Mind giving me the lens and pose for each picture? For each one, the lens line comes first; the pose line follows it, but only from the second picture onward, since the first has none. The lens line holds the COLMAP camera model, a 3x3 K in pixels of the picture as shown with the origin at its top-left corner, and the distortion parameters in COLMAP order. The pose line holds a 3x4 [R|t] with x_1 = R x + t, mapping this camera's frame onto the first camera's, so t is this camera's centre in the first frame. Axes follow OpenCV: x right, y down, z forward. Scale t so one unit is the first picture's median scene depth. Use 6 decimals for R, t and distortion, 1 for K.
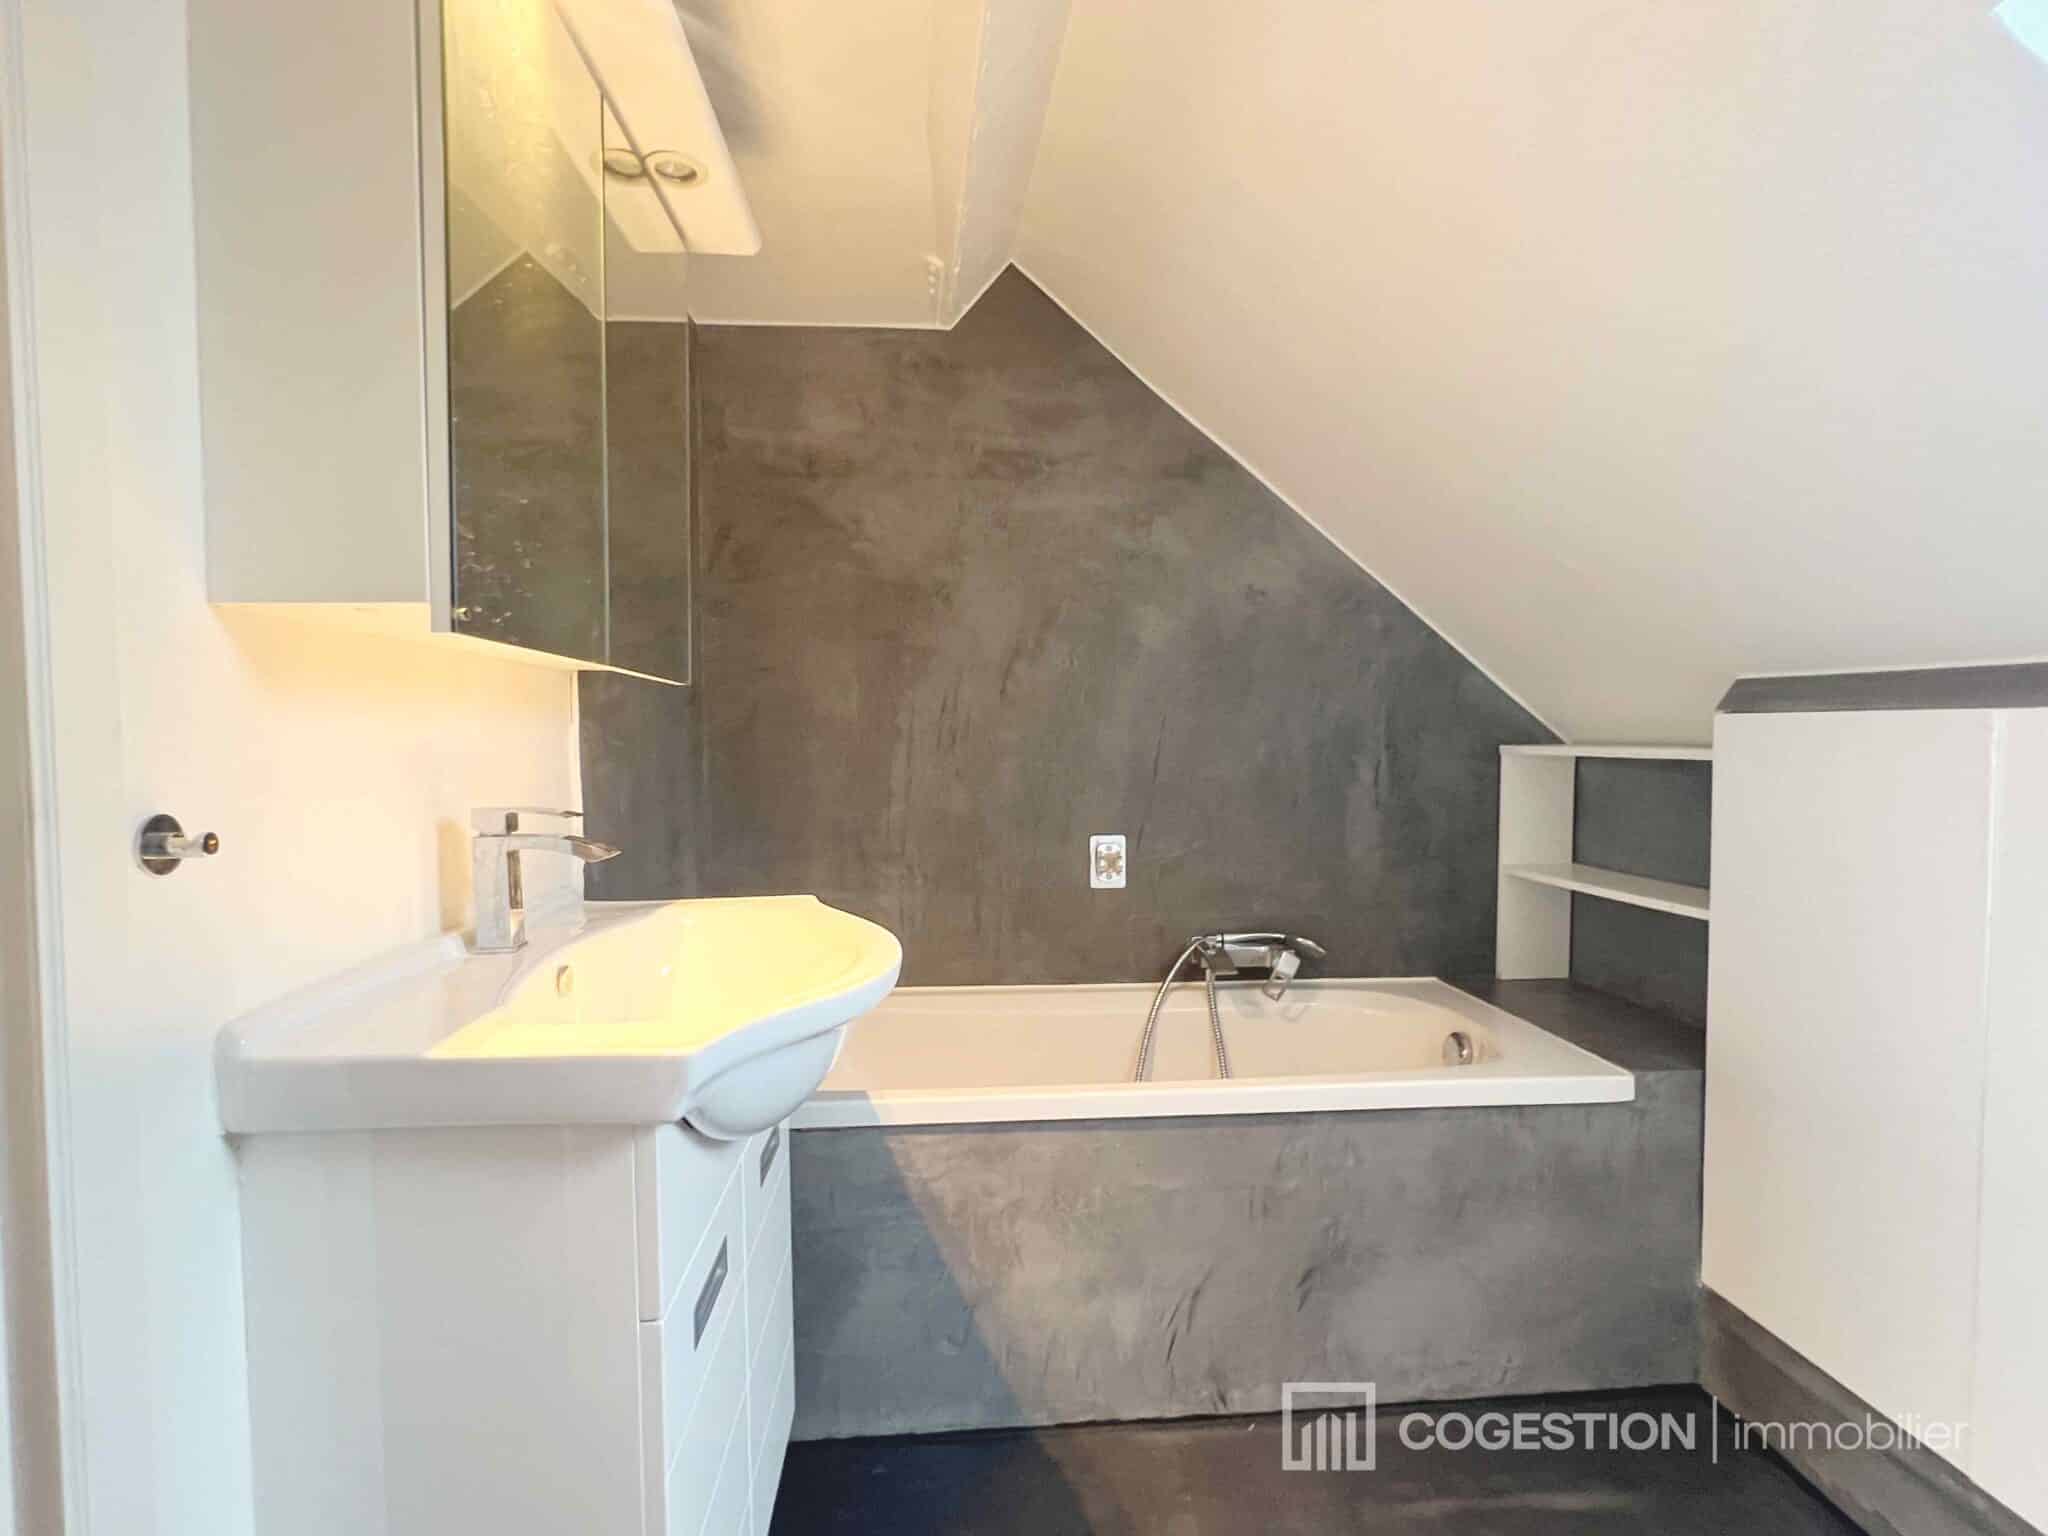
lens RADIAL K [[1018.3, 0, 1024.9], [0, 1018.3, 774.9], [0, 0, 1]] dist [-0.000474, 0.000690]
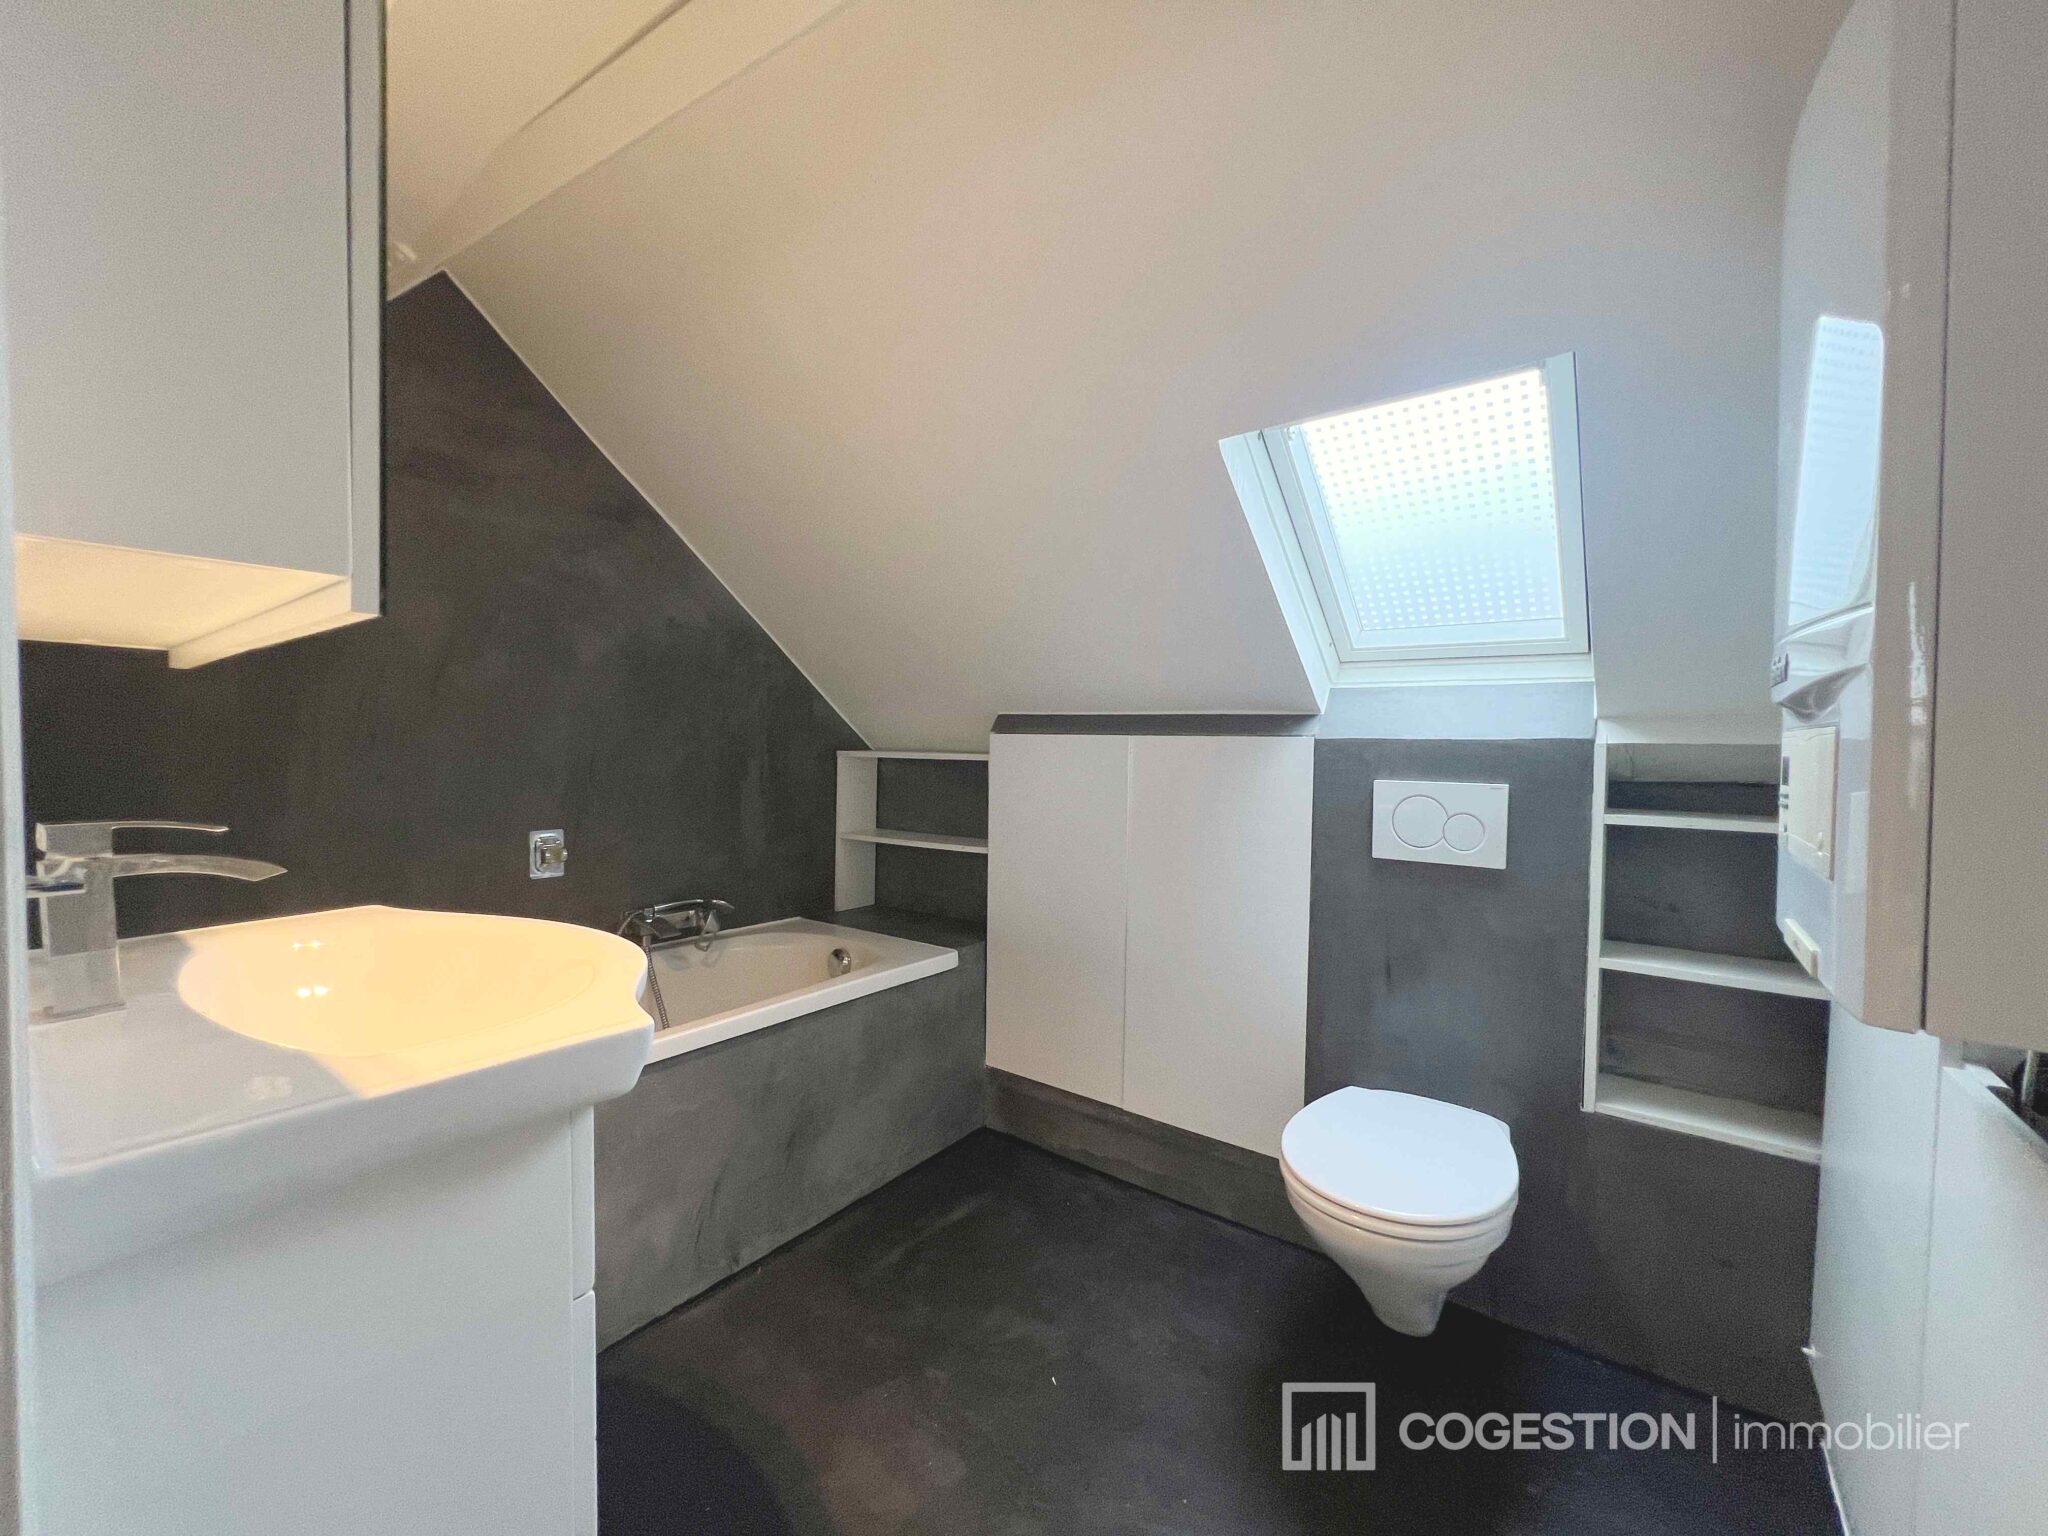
lens RADIAL K [[813.6, 0, 1019.9], [0, 813.6, 769.1], [0, 0, 1]] dist [-0.001303, -0.000209]
pose [[0.656473, -0.008198, 0.754305, -0.325356], [0.012483, 0.999922, 0.000004, 0.000745], [-0.754246, 0.009413, 0.656524, 0.053343]]
